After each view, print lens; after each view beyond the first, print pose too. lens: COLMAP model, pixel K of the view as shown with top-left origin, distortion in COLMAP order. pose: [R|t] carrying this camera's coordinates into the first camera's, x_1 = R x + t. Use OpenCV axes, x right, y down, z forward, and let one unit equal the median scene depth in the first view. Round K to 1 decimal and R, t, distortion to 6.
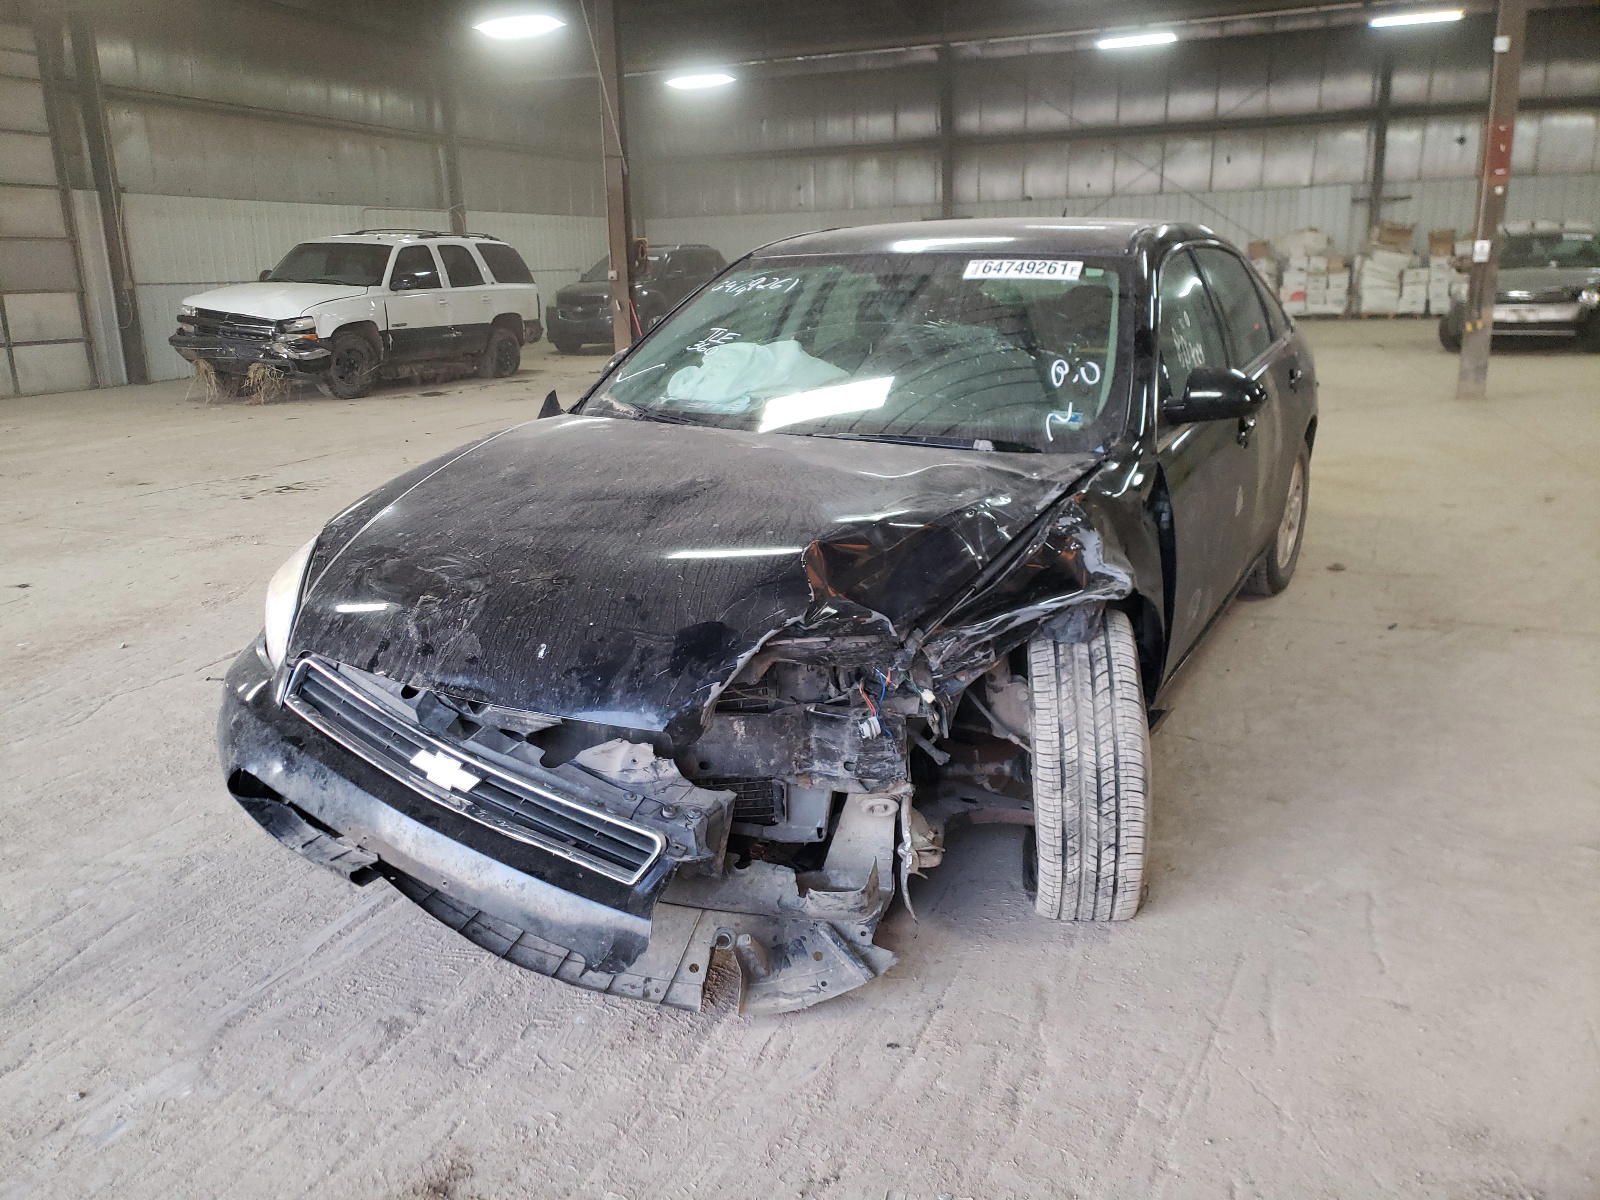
lens RADIAL K [[1227.6, 0, 781.8], [0, 1227.6, 600.3], [0, 0, 1]] dist [0.091460, -0.094985]
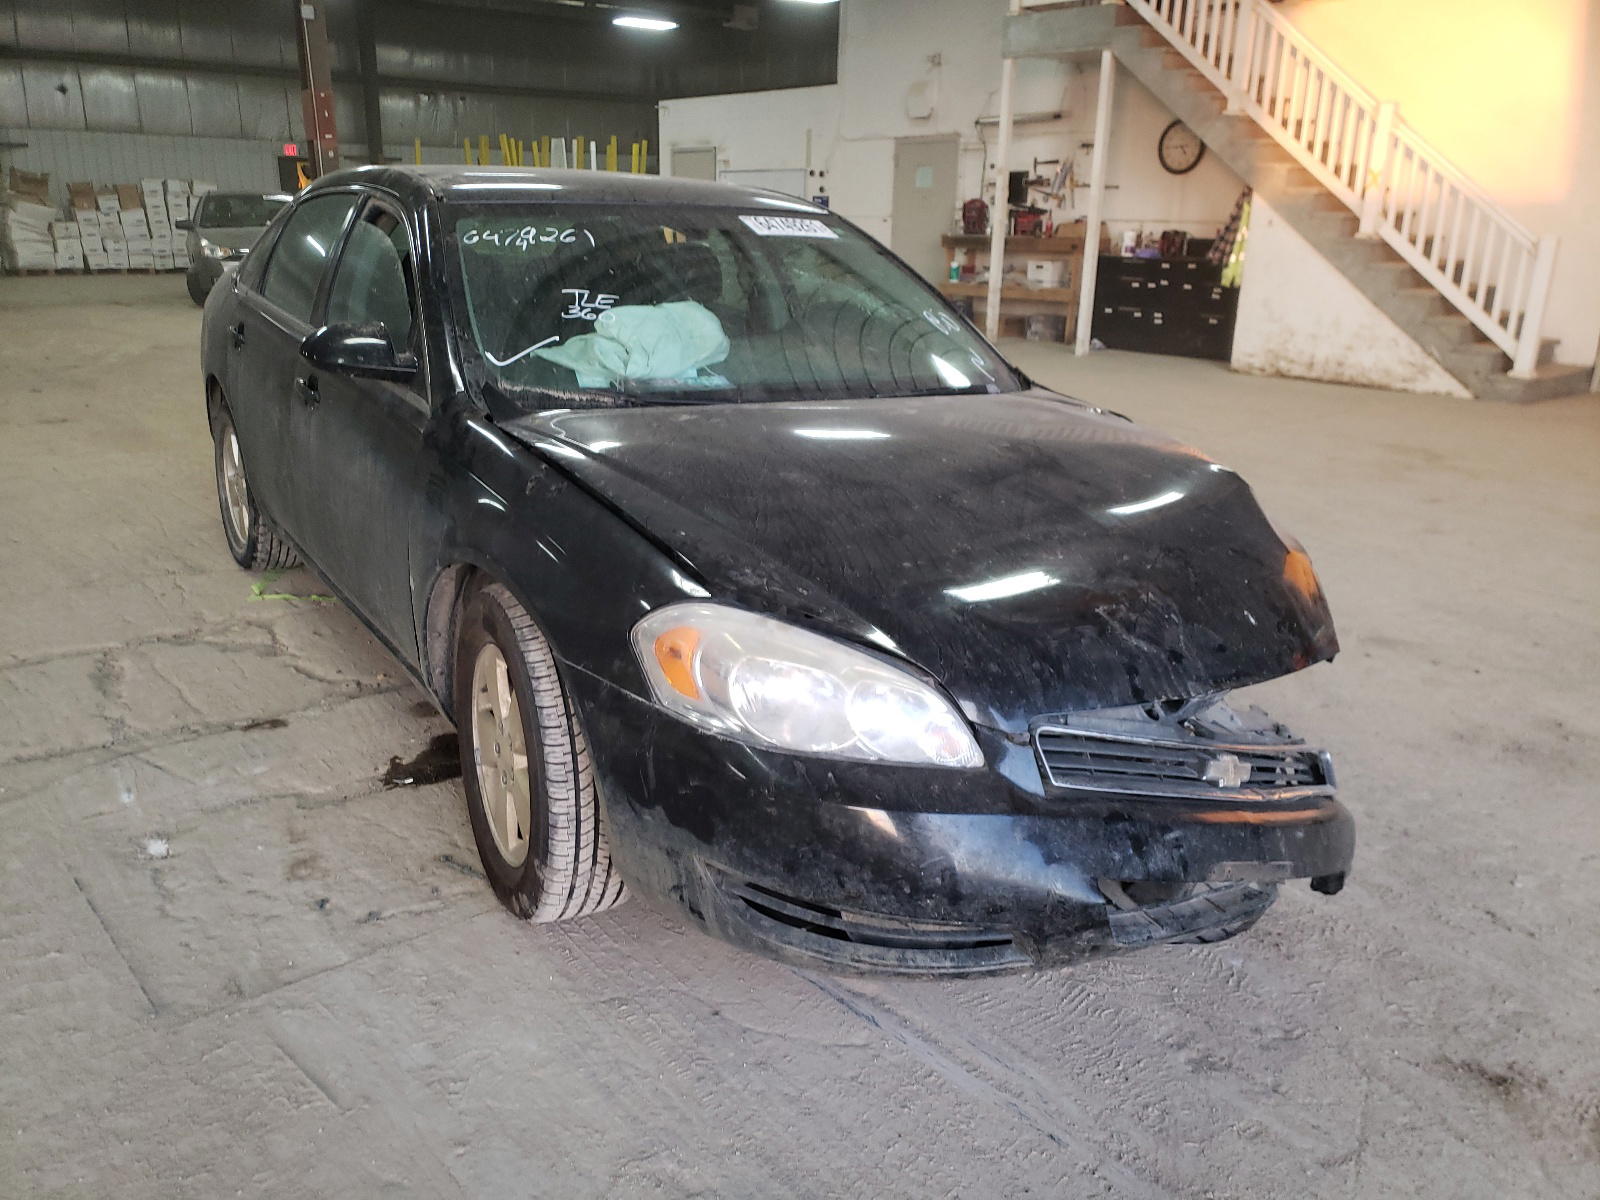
lens RADIAL K [[1227.6, 0, 781.8], [0, 1227.6, 600.3], [0, 0, 1]] dist [0.091460, -0.094985]
pose [[0.489778, -0.237462, 0.838886, -1.102230], [0.208827, 0.966137, 0.151560, -0.183619], [-0.846468, 0.100951, 0.522781, 0.719342]]
